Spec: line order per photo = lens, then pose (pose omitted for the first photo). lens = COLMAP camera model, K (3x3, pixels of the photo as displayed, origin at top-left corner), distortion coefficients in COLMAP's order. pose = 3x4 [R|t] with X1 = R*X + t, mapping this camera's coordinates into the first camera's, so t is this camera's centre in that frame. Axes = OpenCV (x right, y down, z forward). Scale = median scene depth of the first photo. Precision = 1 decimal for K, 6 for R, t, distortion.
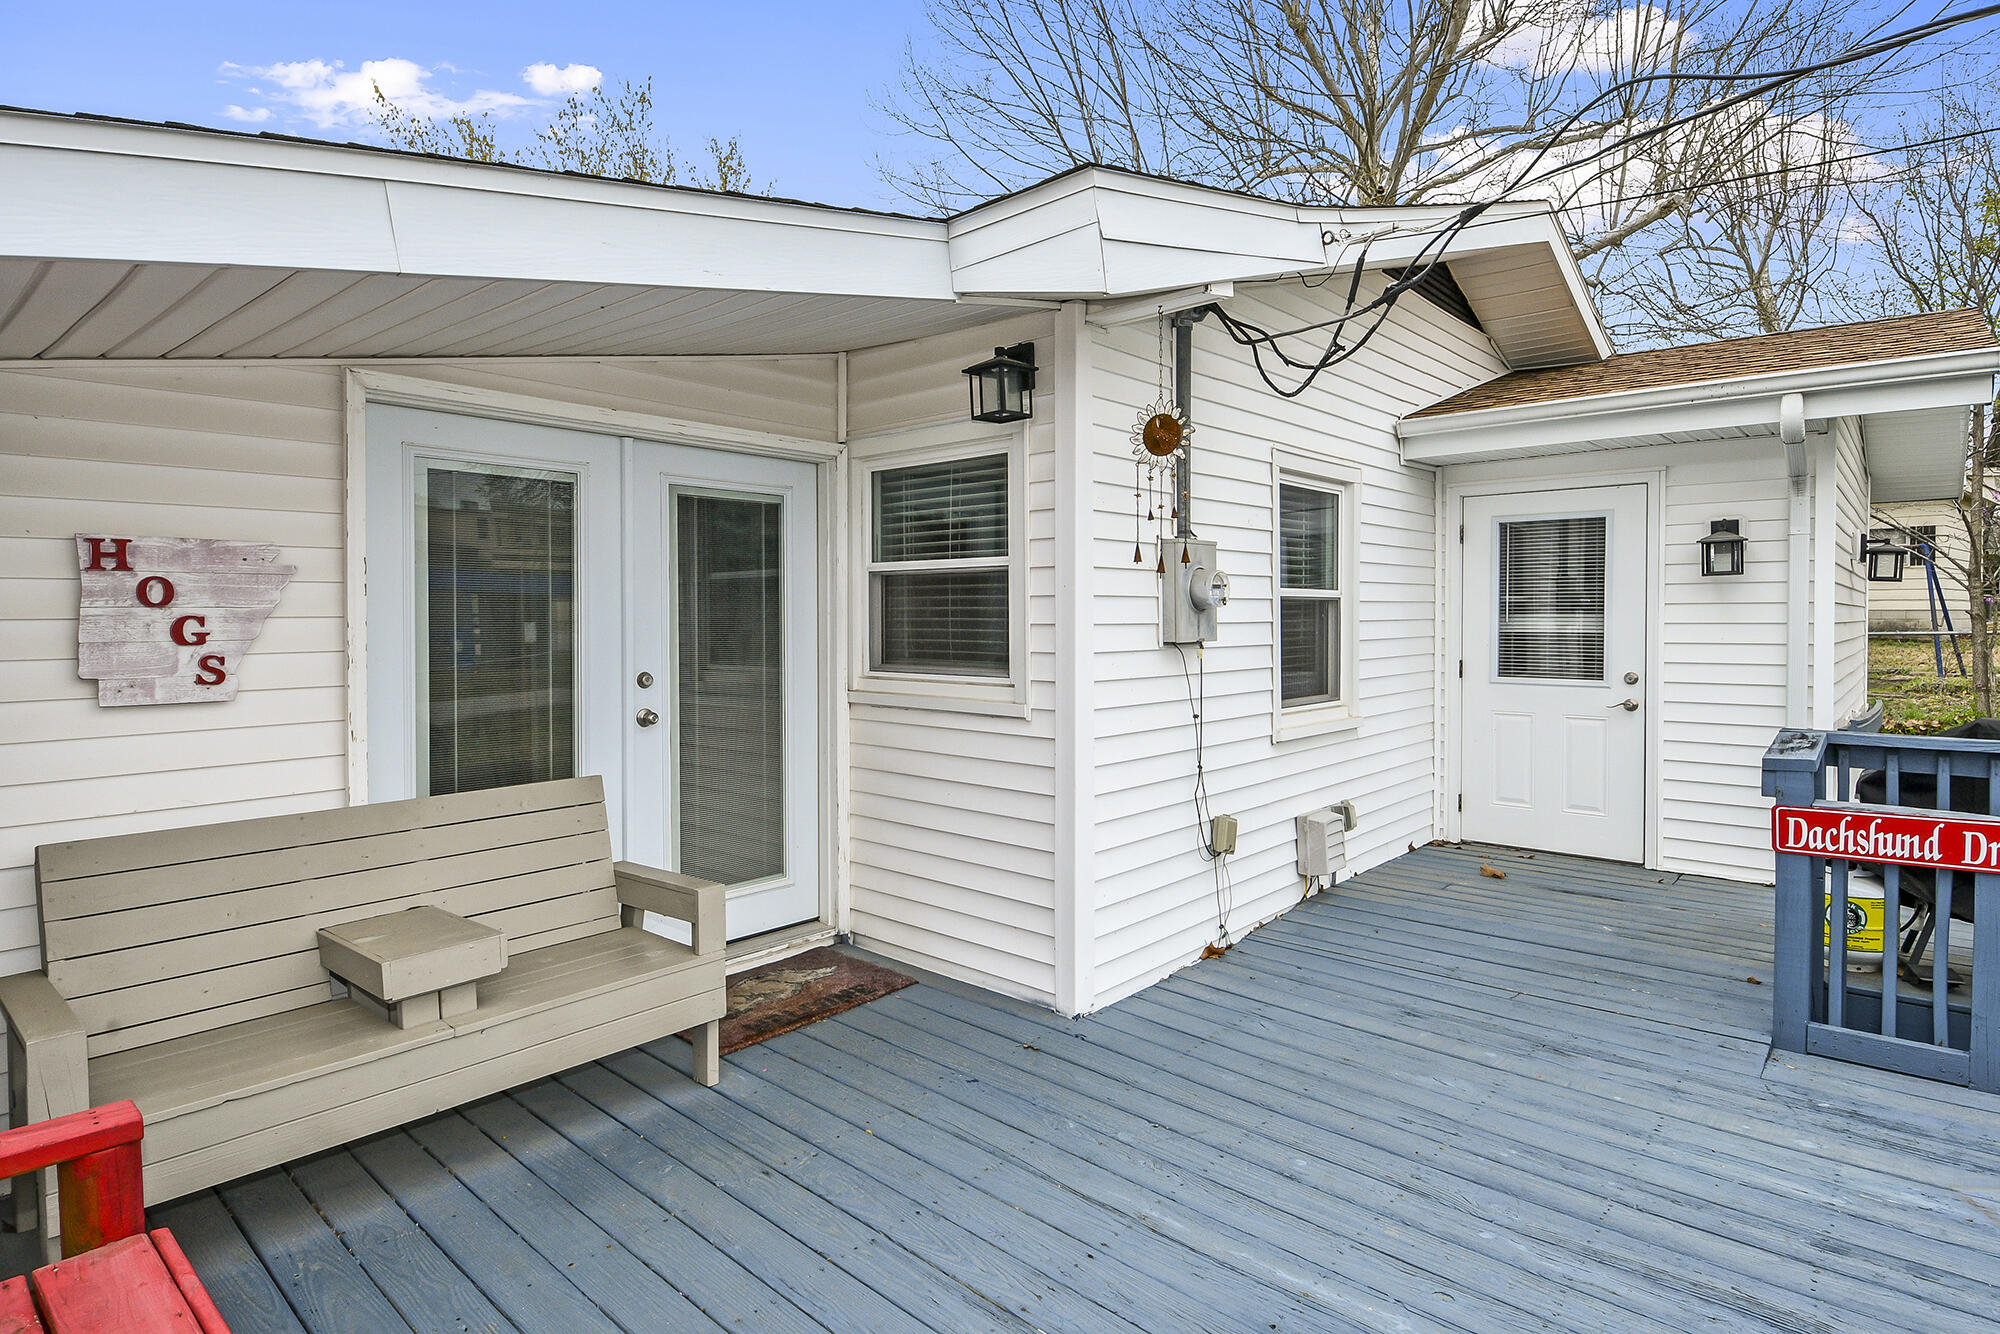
lens RADIAL K [[1035.7, 0, 998.9], [0, 1035.7, 642.0], [0, 0, 1]] dist [0.021965, -0.024268]
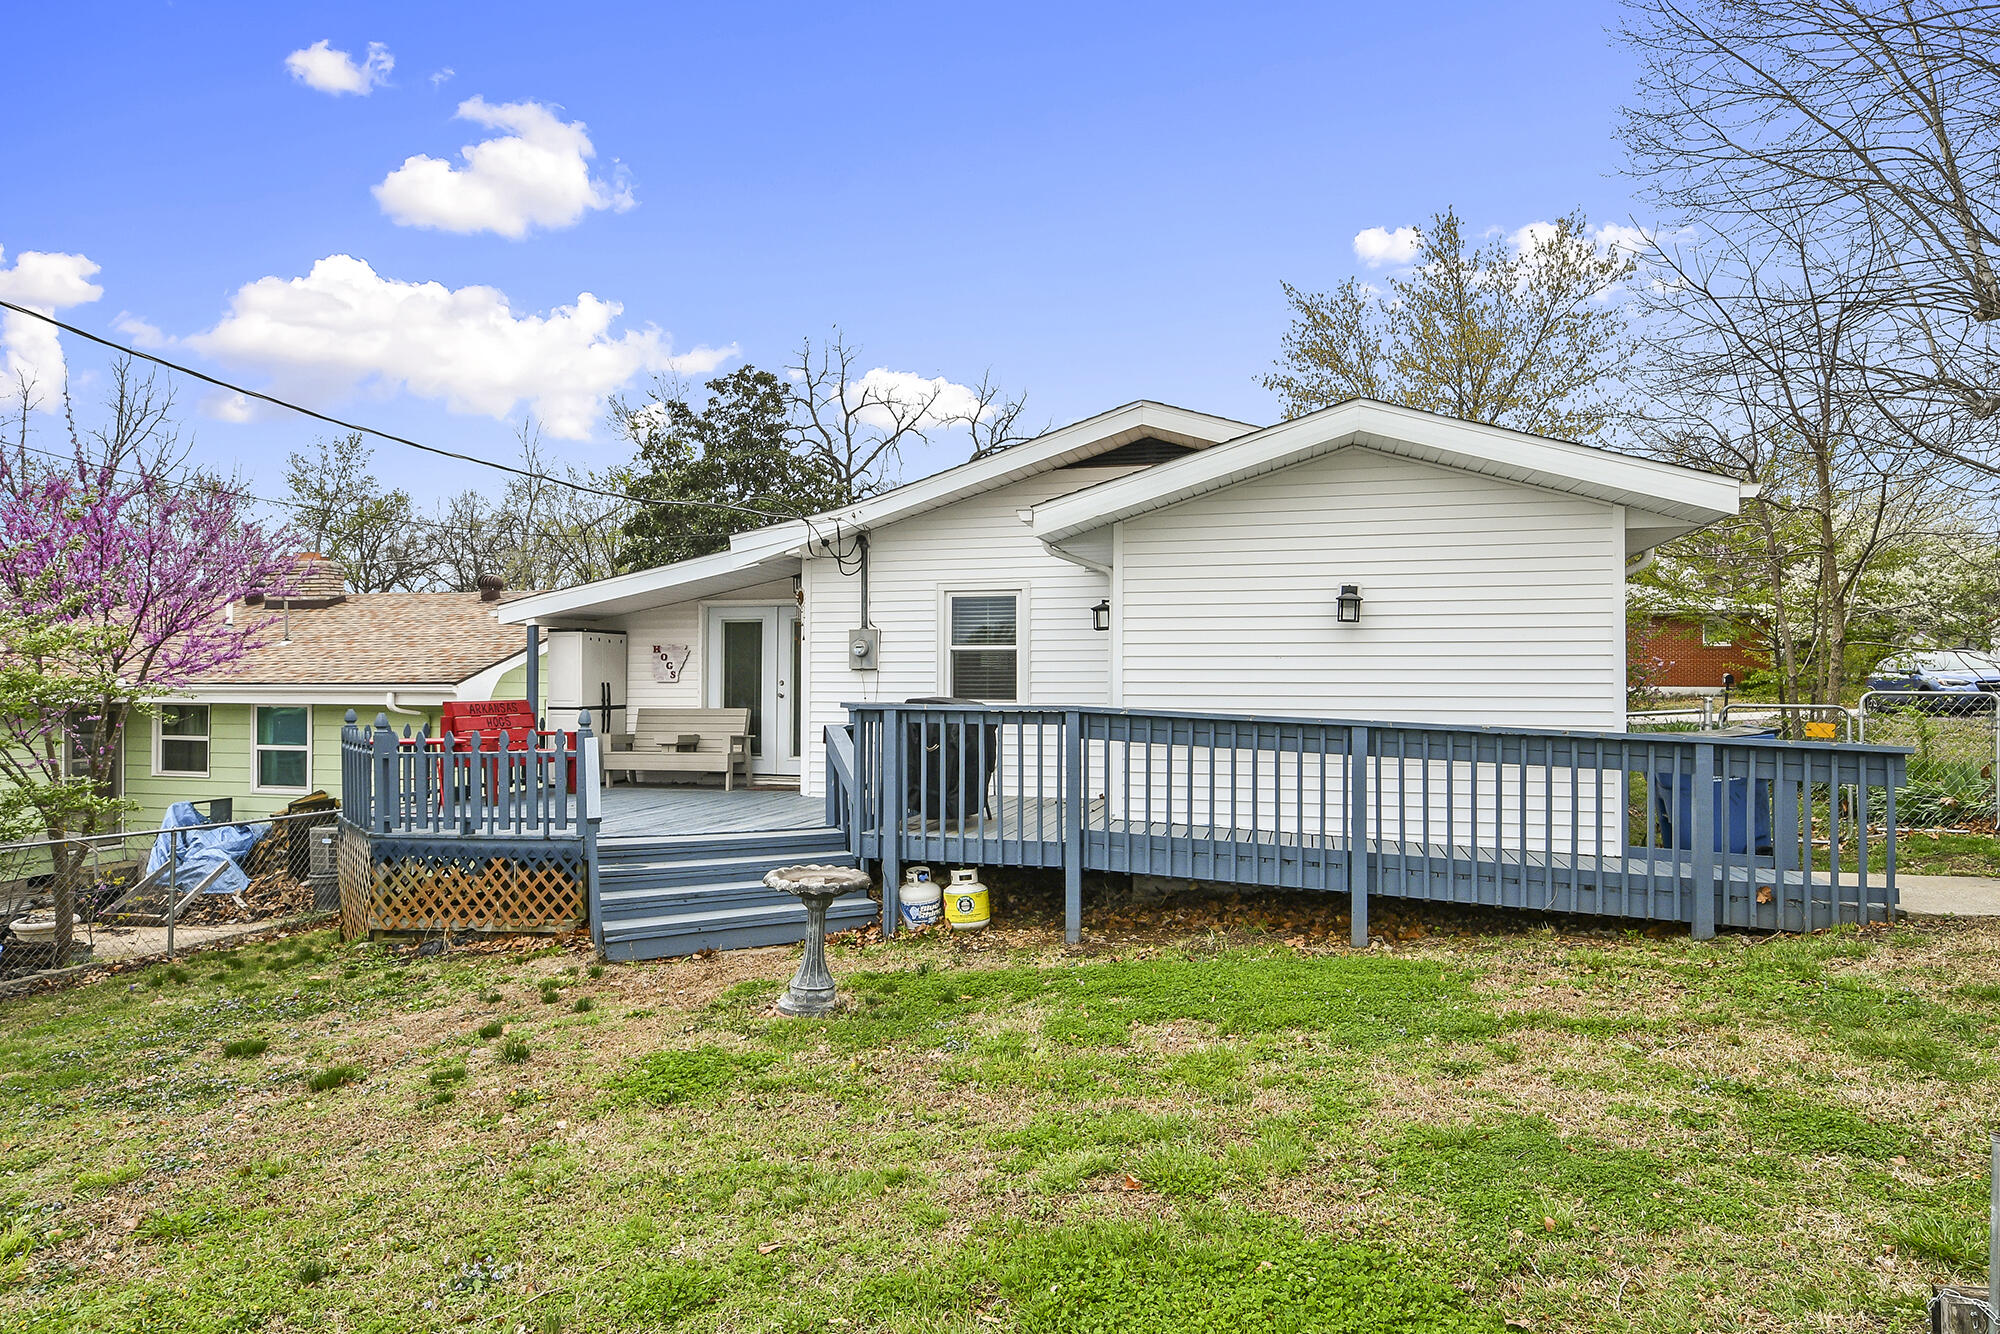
lens RADIAL K [[1210.3, 0, 1000.0], [0, 1210.3, 667.0], [0, 0, 1]] dist [0.038986, -0.037810]
pose [[0.454243, -0.014602, -0.890758, 3.013007], [-0.026838, 0.999188, -0.030066, 0.076279], [0.890473, 0.037563, 0.453482, -0.061811]]
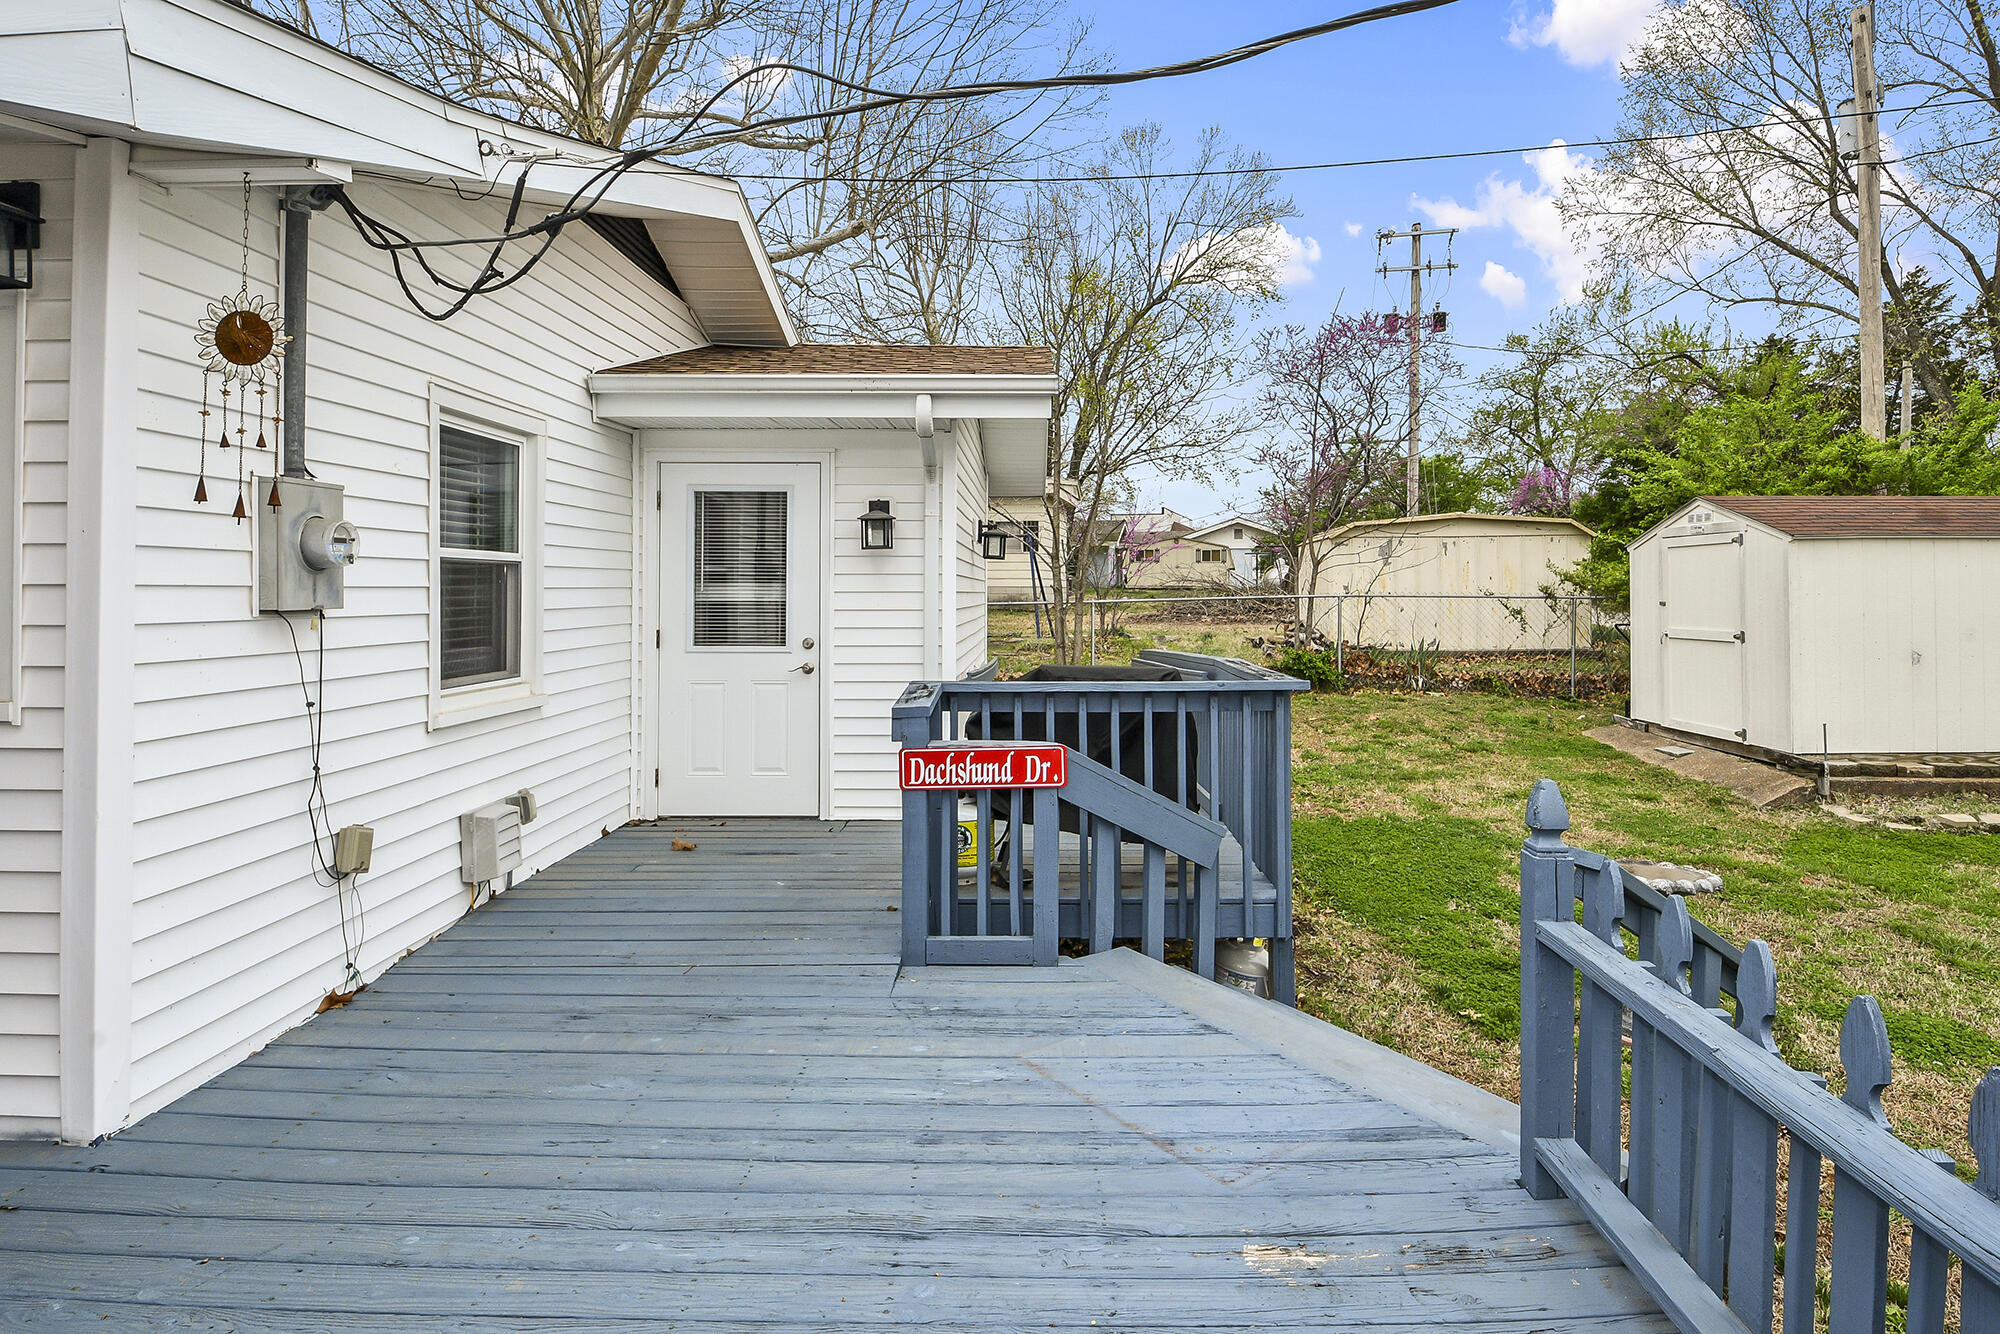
lens RADIAL K [[1084.6, 0, 1029.1], [0, 1084.6, 585.4], [0, 0, 1]] dist [0.029245, -0.020301]
pose [[0.751217, 0.009238, 0.659990, 0.050709], [0.010192, 0.999621, -0.025592, 0.007984], [-0.659976, 0.025952, 0.750838, 0.012358]]
